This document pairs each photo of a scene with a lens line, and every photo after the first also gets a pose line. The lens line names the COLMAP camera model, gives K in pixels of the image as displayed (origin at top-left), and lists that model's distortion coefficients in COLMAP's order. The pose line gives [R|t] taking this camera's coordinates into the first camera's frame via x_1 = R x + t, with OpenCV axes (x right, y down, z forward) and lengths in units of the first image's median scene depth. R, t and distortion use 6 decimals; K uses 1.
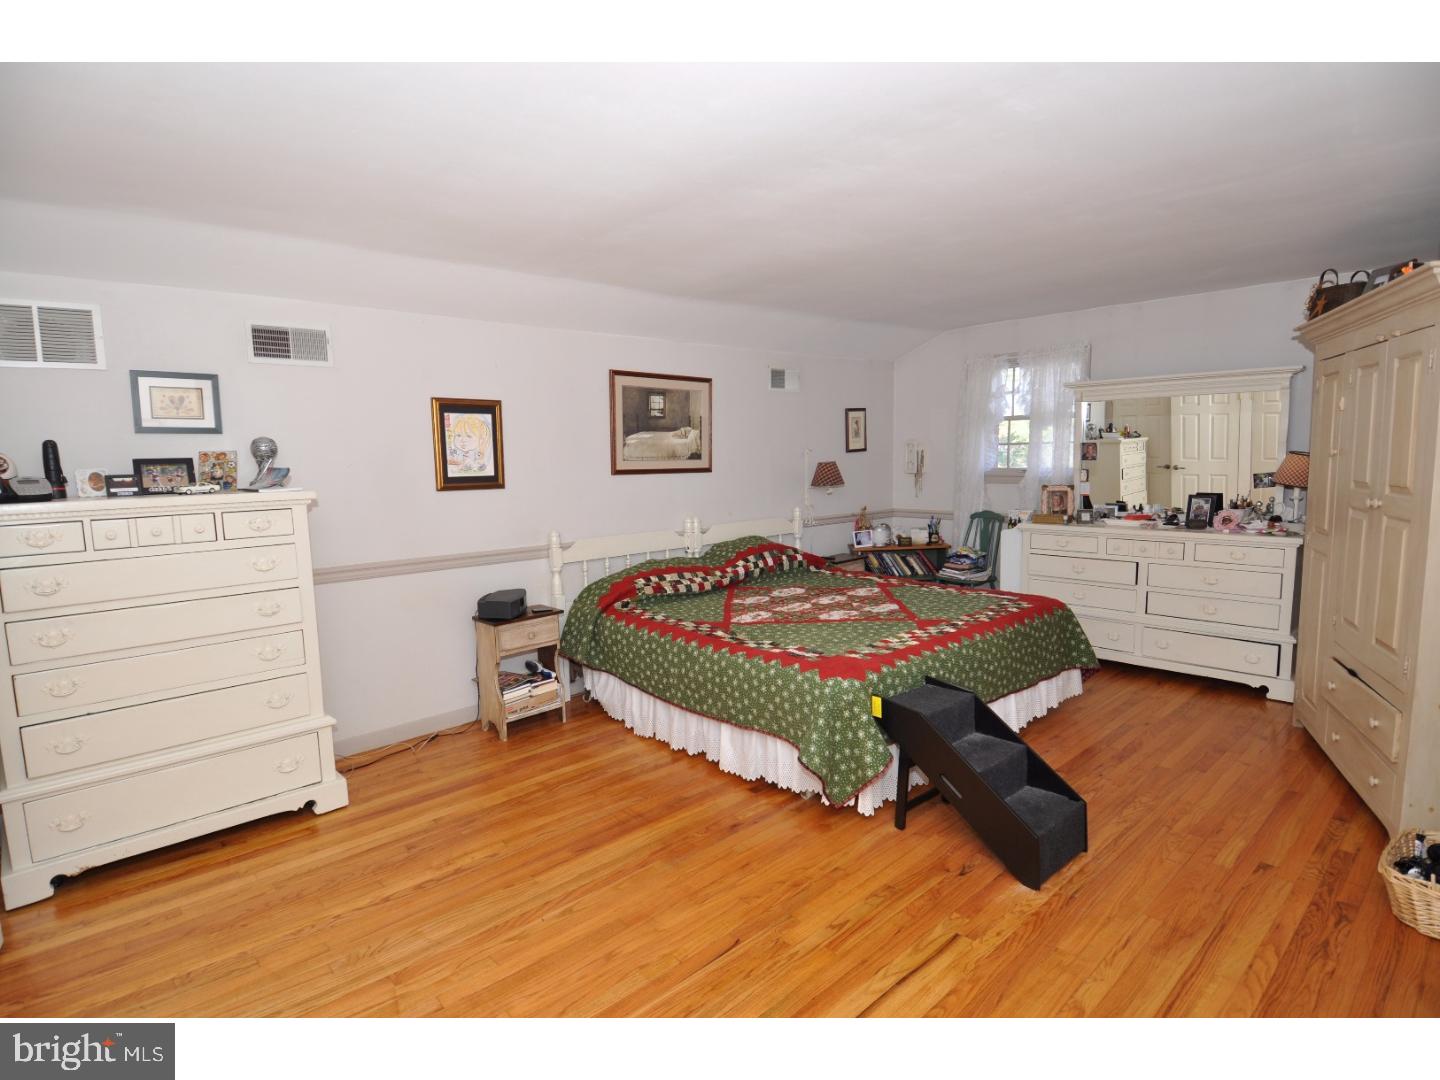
lens RADIAL K [[741.4, 0, 720.3], [0, 741.4, 542.6], [0, 0, 1]] dist [0.048960, -0.052142]
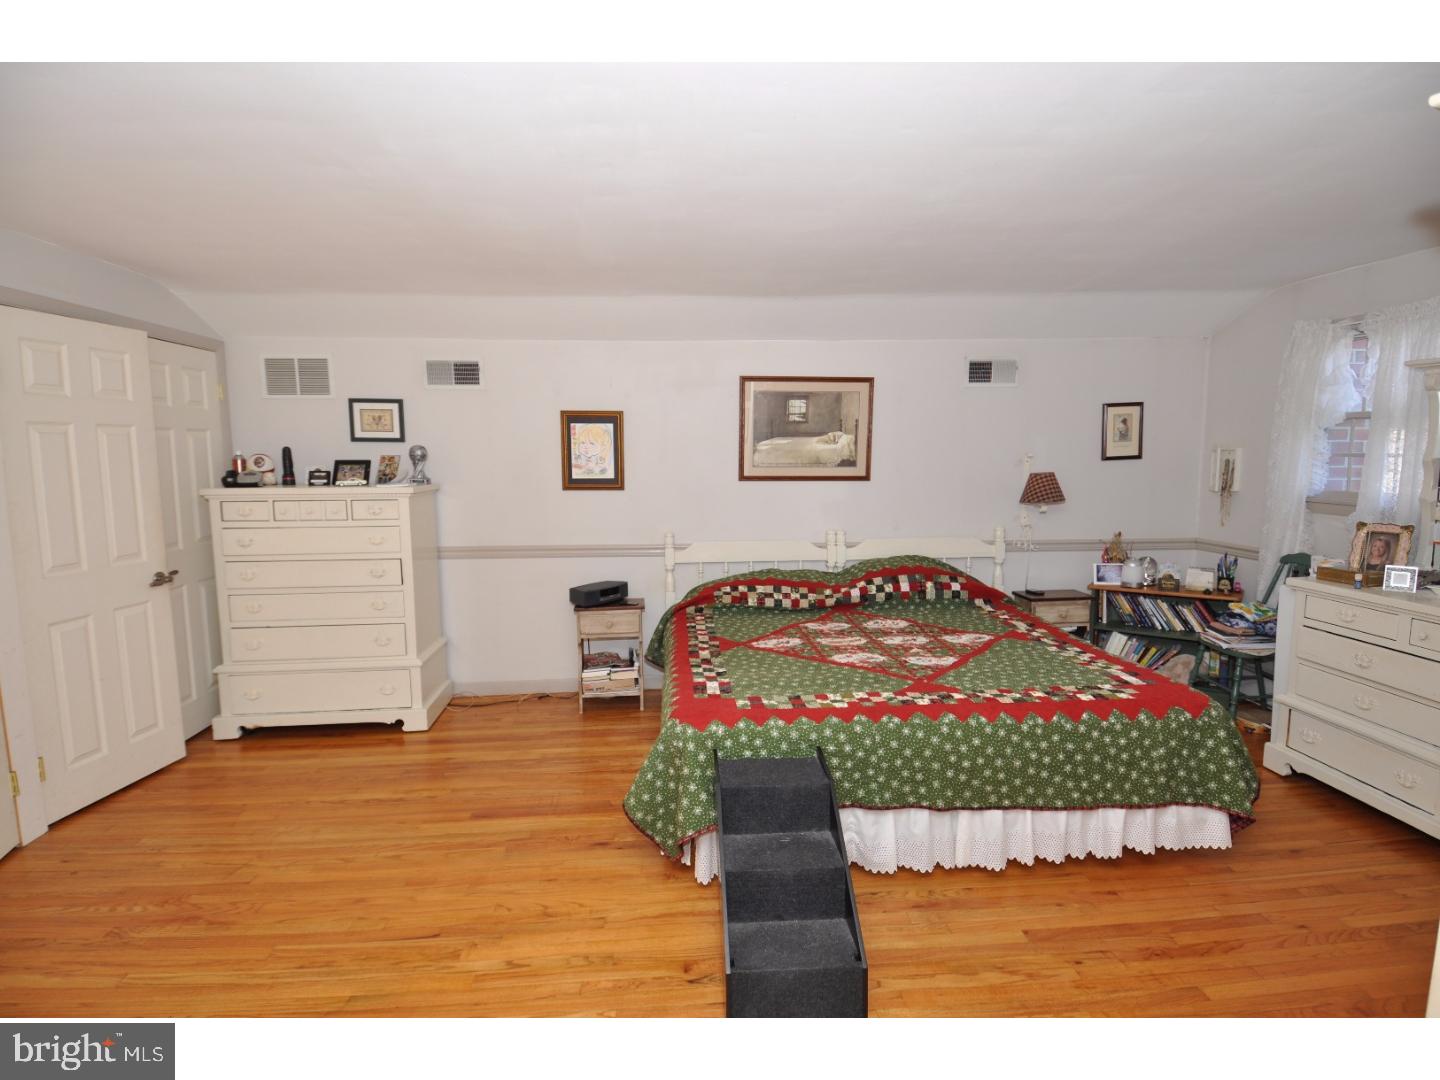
lens RADIAL K [[741.4, 0, 720.3], [0, 741.4, 542.6], [0, 0, 1]] dist [0.048960, -0.052142]
pose [[0.788903, 0.090846, -0.607765, 0.468723], [-0.083597, 0.995684, 0.040319, -0.047910], [0.608805, 0.018999, 0.793092, 0.197367]]
